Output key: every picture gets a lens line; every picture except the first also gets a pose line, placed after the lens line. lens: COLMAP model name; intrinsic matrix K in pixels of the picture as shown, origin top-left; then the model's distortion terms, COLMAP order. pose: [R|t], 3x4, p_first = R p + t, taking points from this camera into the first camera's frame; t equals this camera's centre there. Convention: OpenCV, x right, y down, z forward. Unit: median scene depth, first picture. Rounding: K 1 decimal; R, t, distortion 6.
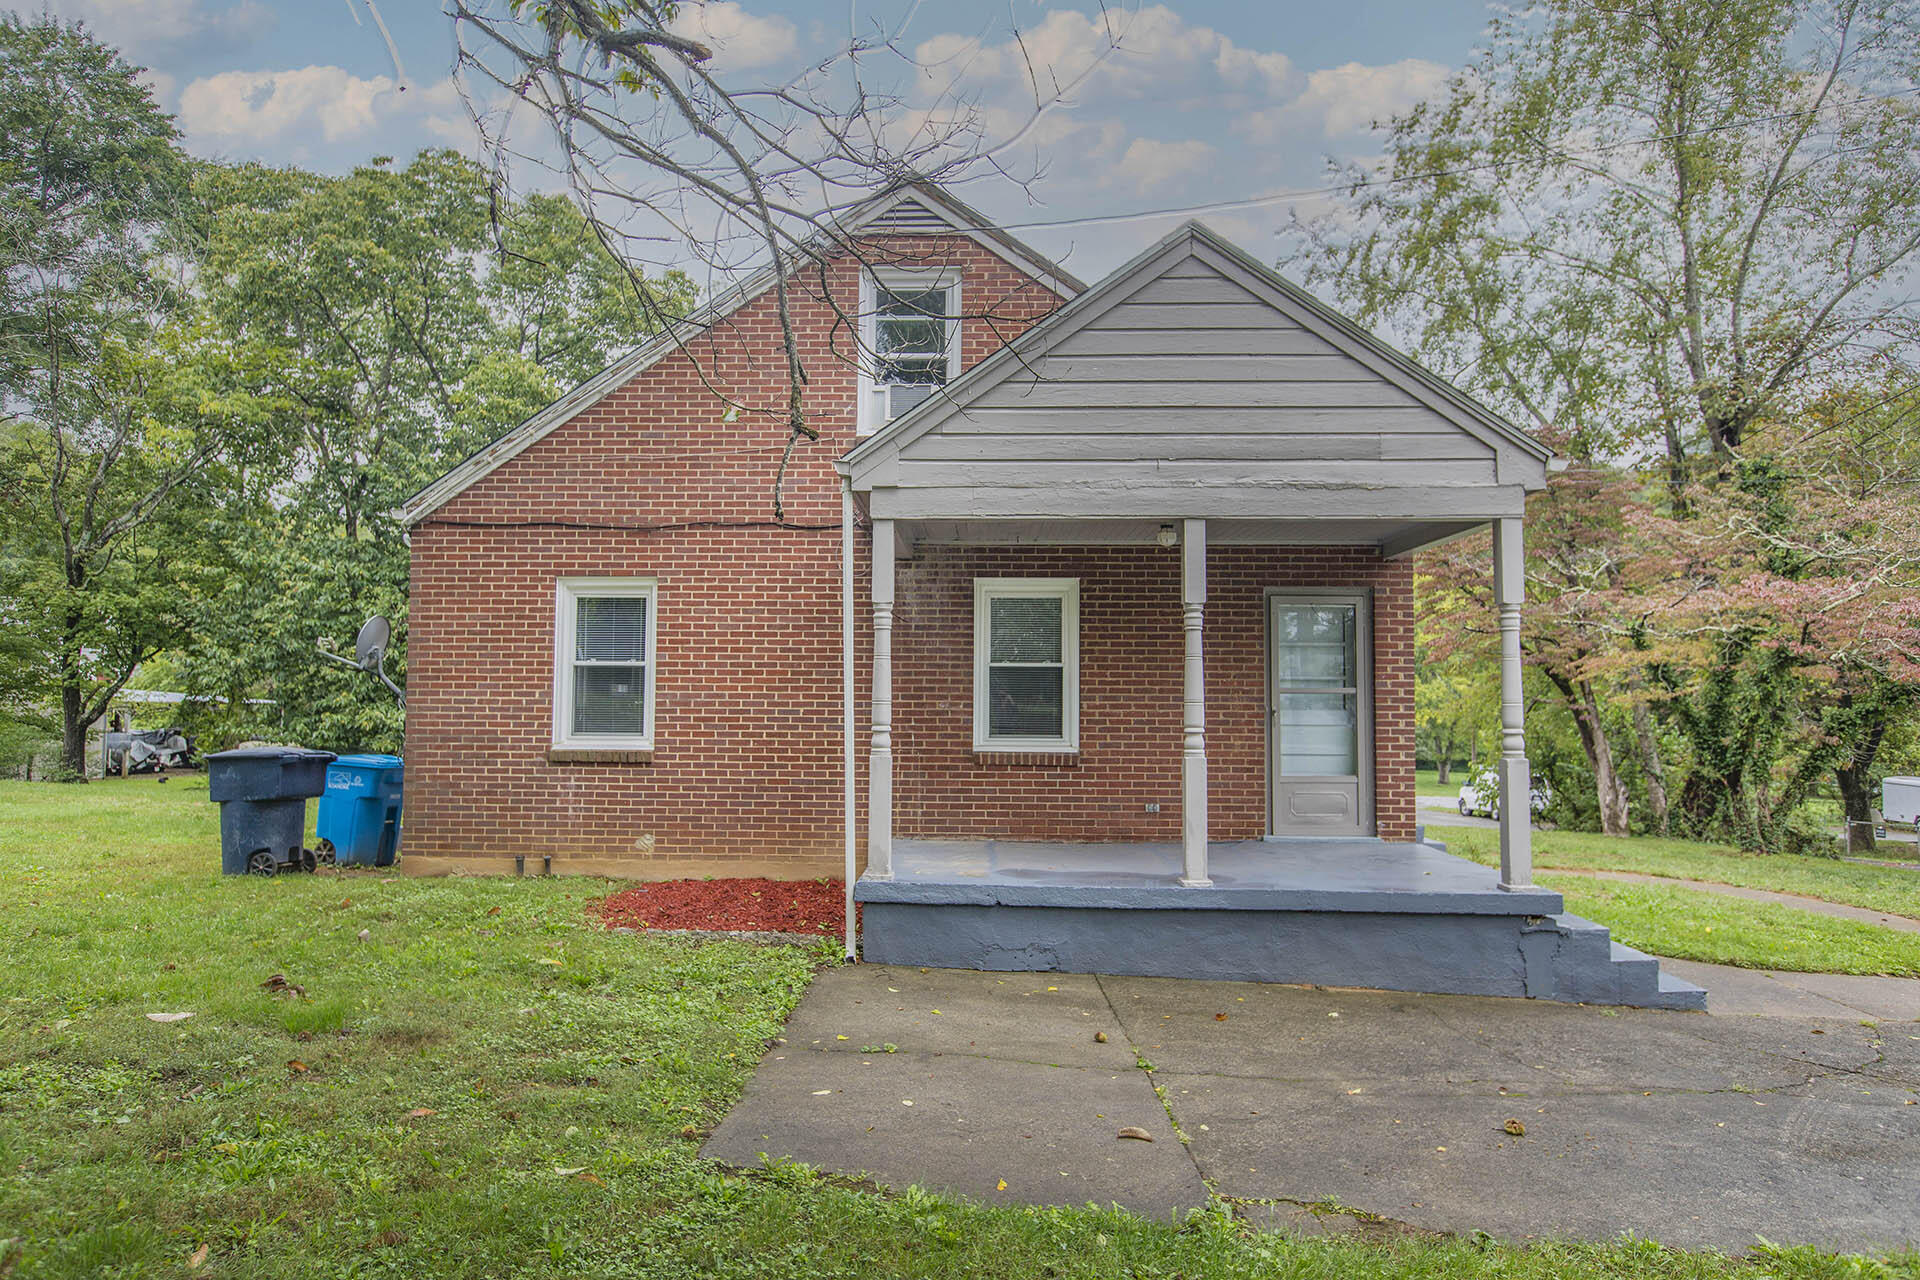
lens RADIAL K [[1166.6, 0, 960.0], [0, 1166.6, 640.0], [0, 0, 1]] dist [0.000075, -0.000148]
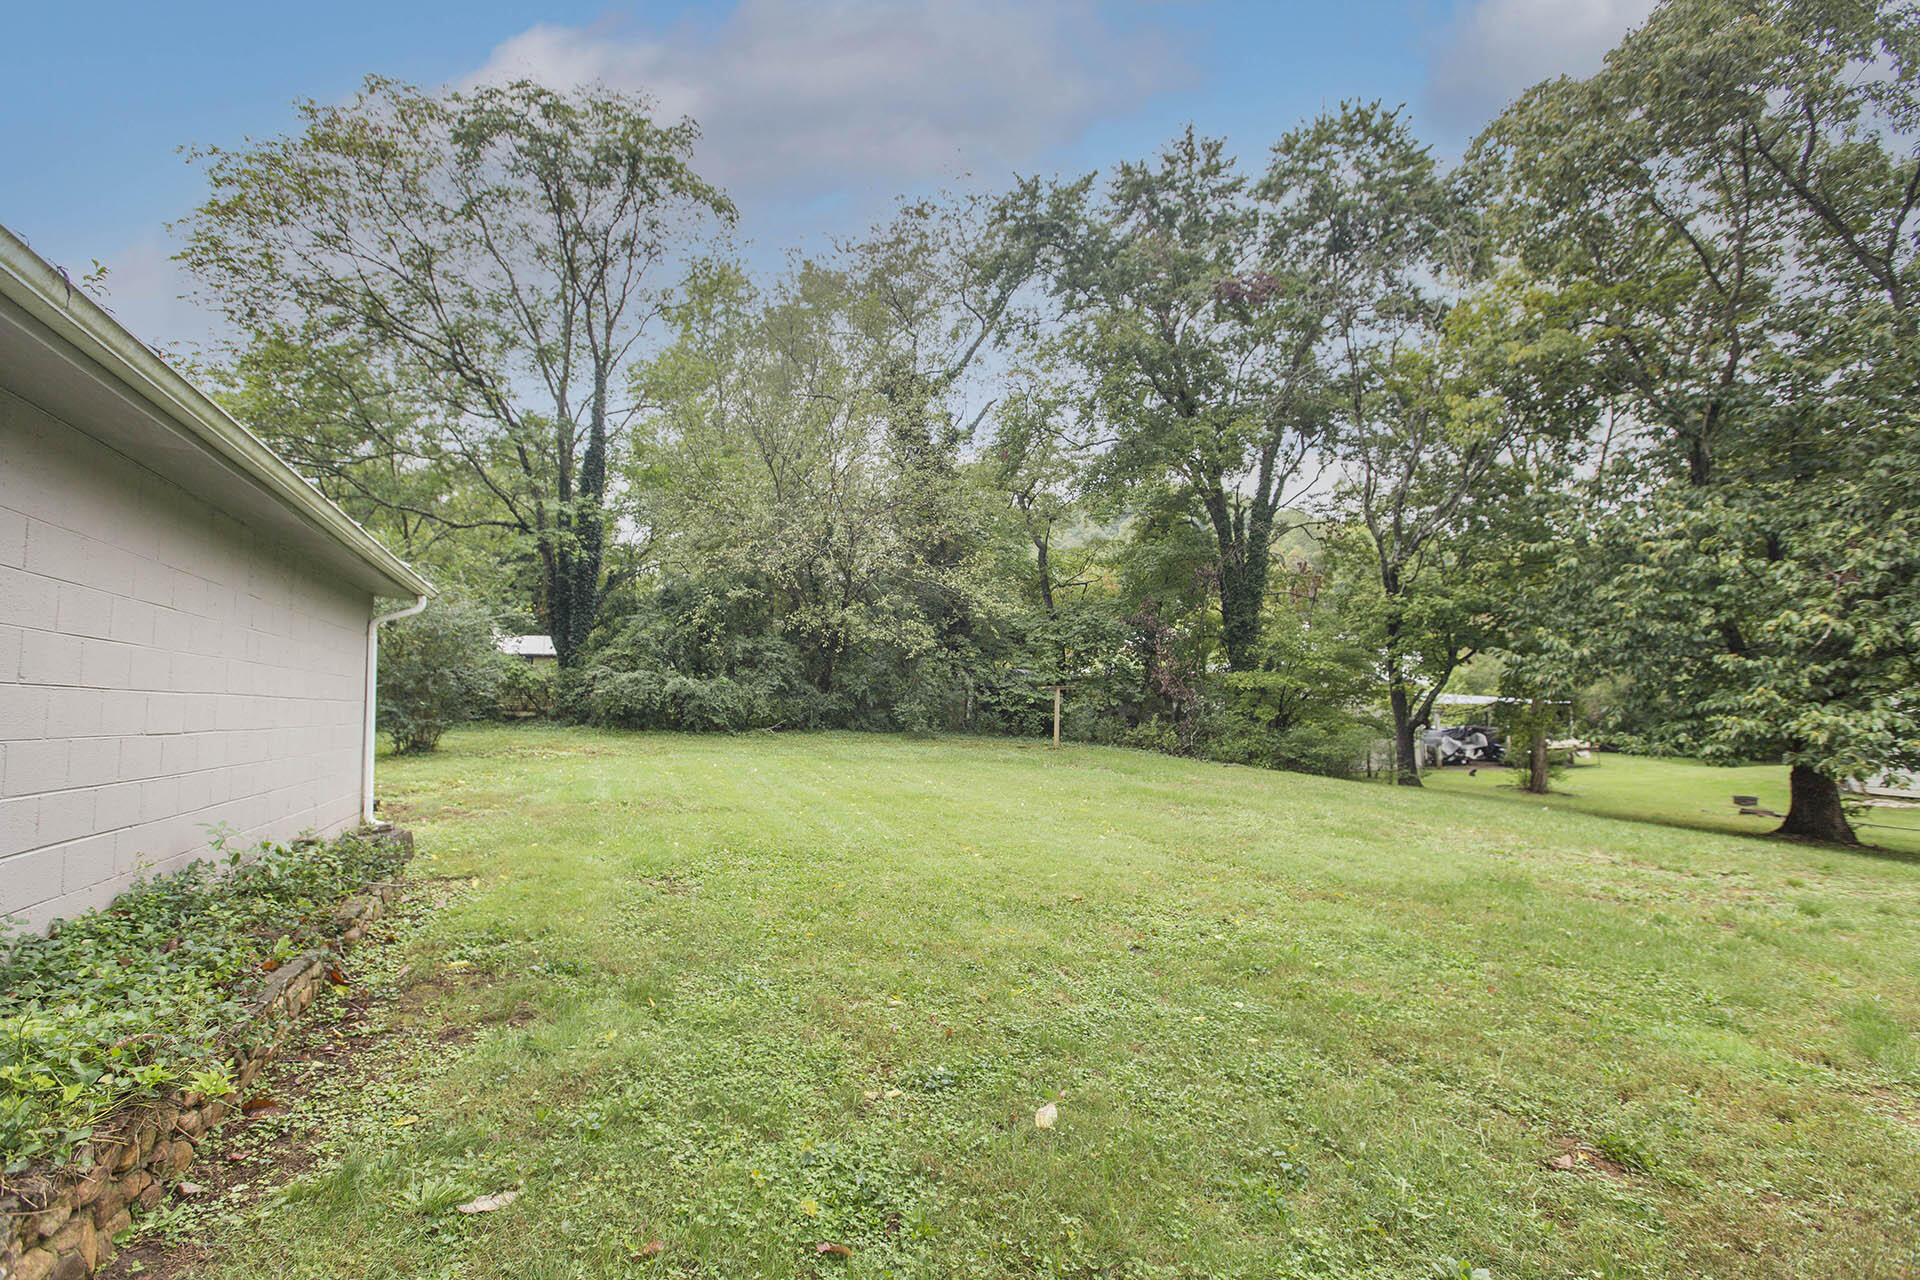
lens RADIAL K [[837.2, 0, 960.0], [0, 837.2, 640.0], [0, 0, 1]] dist [-0.000085, 0.000078]
pose [[0.436572, -0.079231, -0.896174, -0.238810], [0.059923, 0.996463, -0.058906, 0.014500], [0.897671, -0.027985, 0.439776, 0.295800]]
